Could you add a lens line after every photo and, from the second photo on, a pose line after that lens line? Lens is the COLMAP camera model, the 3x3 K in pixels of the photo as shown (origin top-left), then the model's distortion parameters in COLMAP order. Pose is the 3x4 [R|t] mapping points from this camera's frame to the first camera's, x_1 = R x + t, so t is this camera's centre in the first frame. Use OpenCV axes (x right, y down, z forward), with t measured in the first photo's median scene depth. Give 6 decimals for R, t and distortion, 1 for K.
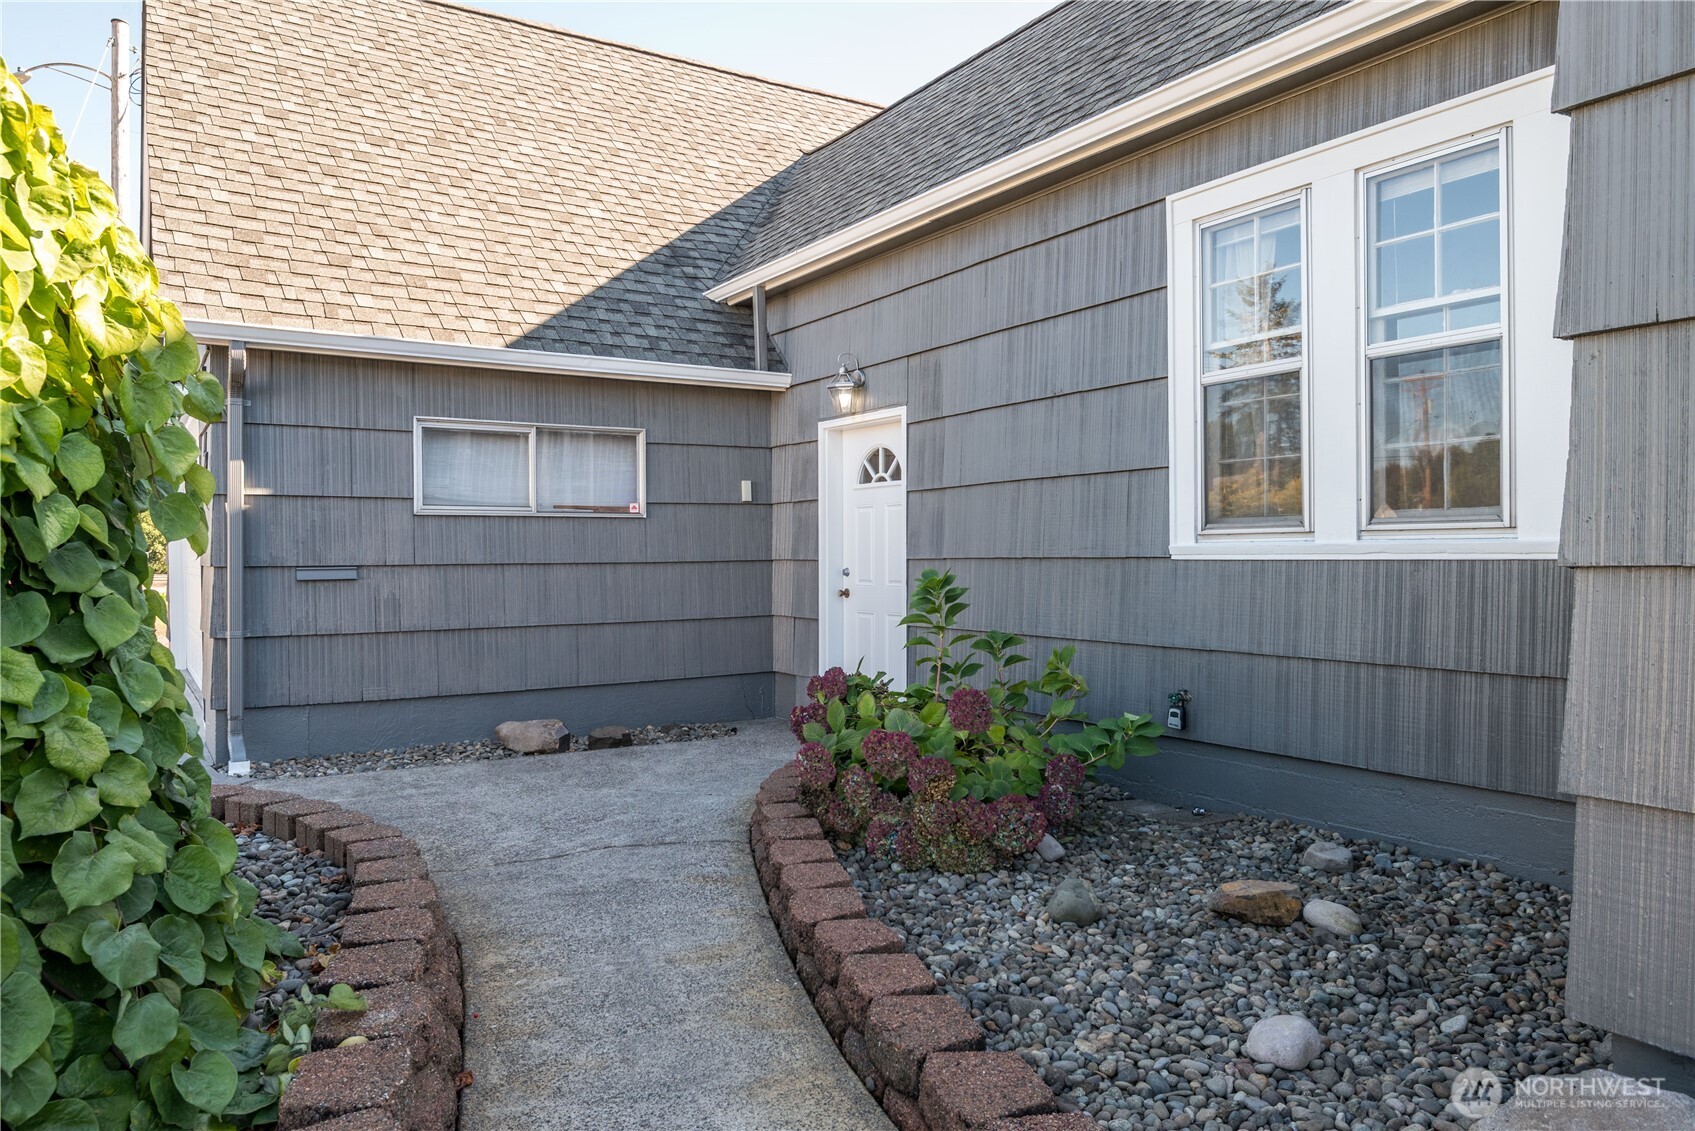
lens RADIAL K [[1157.3, 0, 849.4], [0, 1157.3, 554.2], [0, 0, 1]] dist [-0.003739, -0.004496]
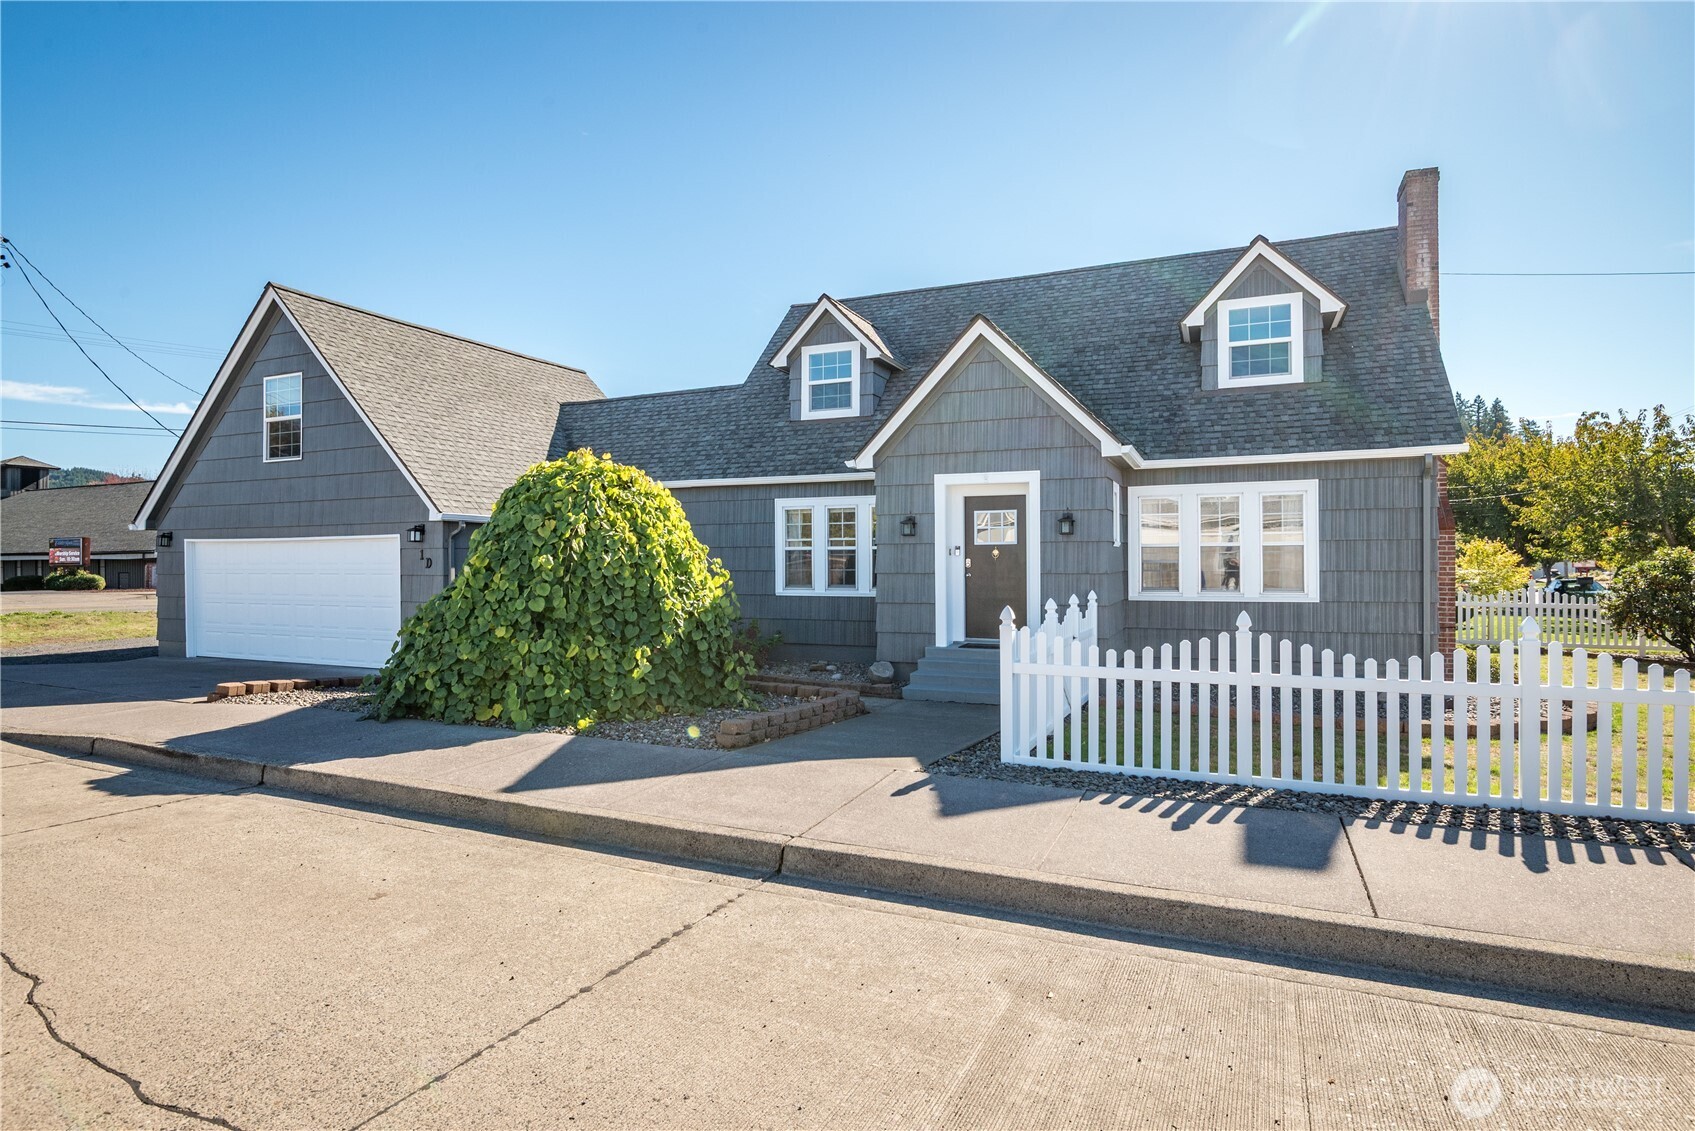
lens RADIAL K [[908.9, 0, 847.5], [0, 908.9, 565.5], [0, 0, 1]] dist [-0.029639, 0.002296]
pose [[0.829979, -0.001067, 0.557794, -1.363419], [-0.001572, 0.999990, 0.004253, -0.122999], [-0.557792, -0.004406, 0.829969, -1.833159]]
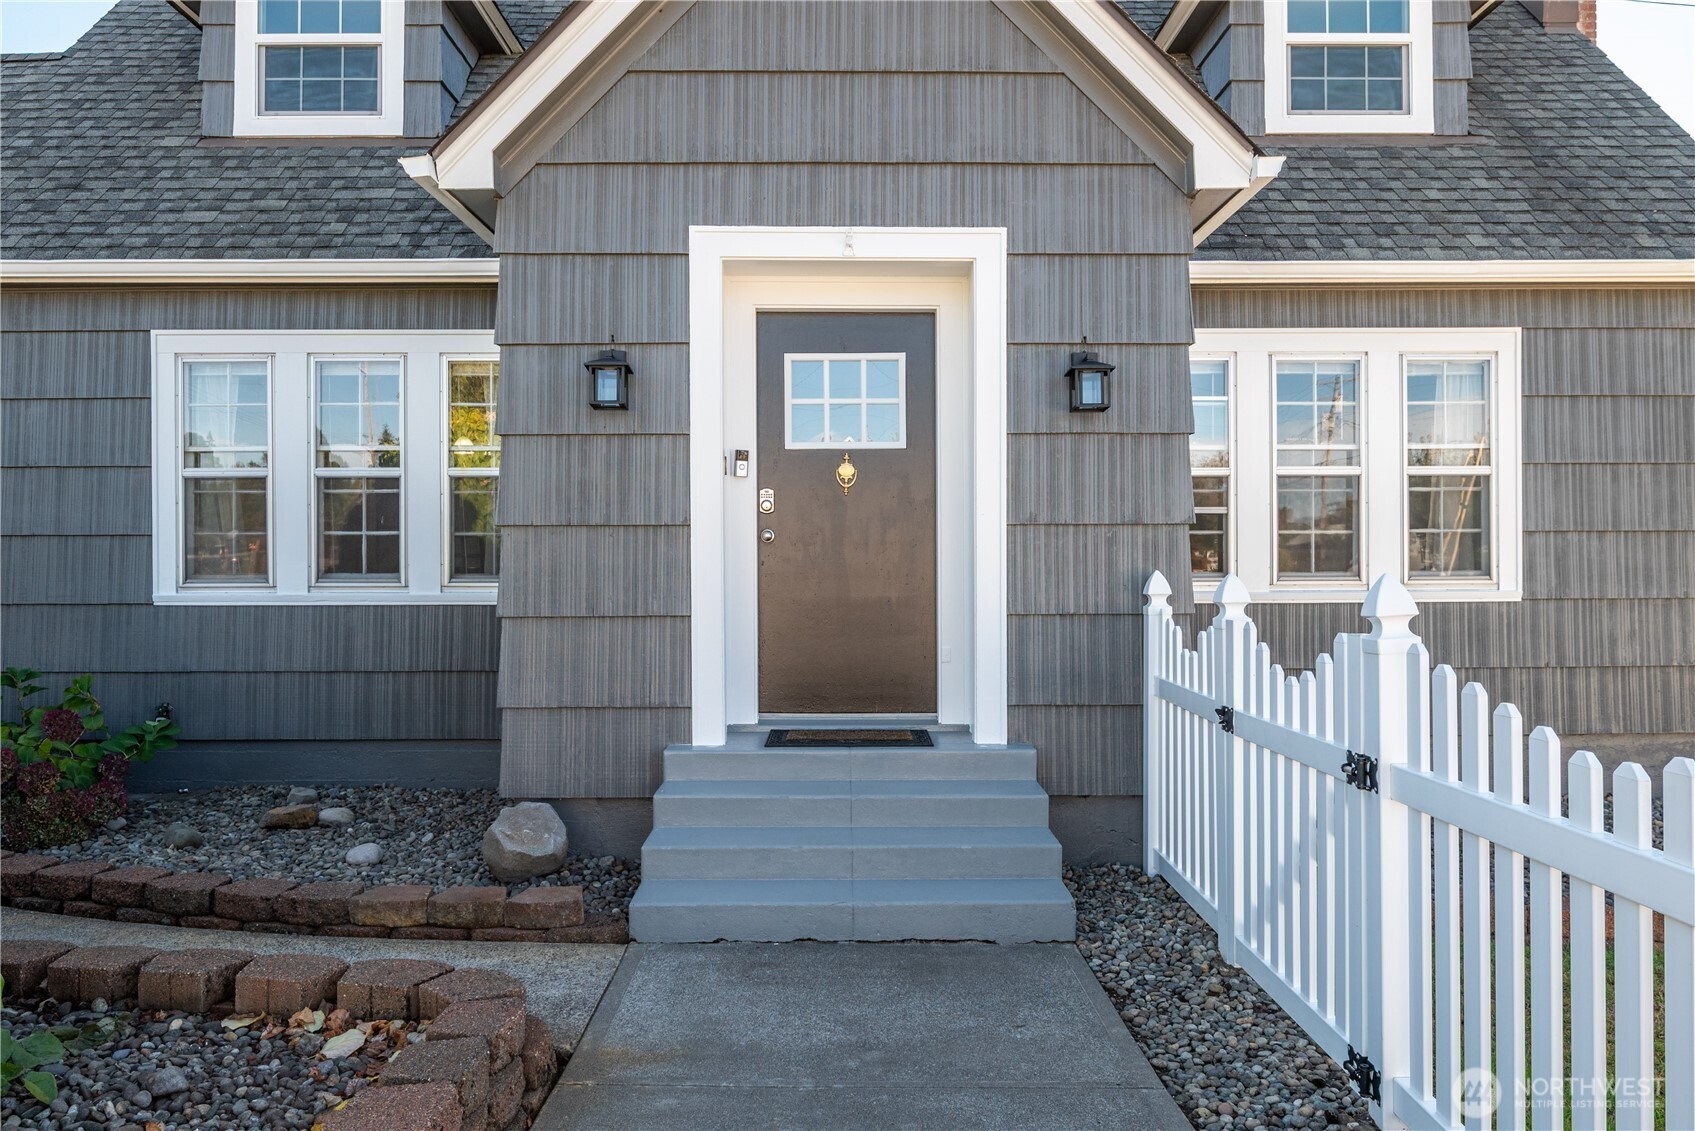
lens RADIAL K [[1253.3, 0, 847.5], [0, 1253.3, 565.5], [0, 0, 1]] dist [-0.007192, -0.005252]
pose [[0.534293, 0.004128, 0.845289, -0.584562], [-0.001837, 0.999991, -0.003722, -0.043016], [-0.845297, 0.000436, 0.534296, -0.499755]]
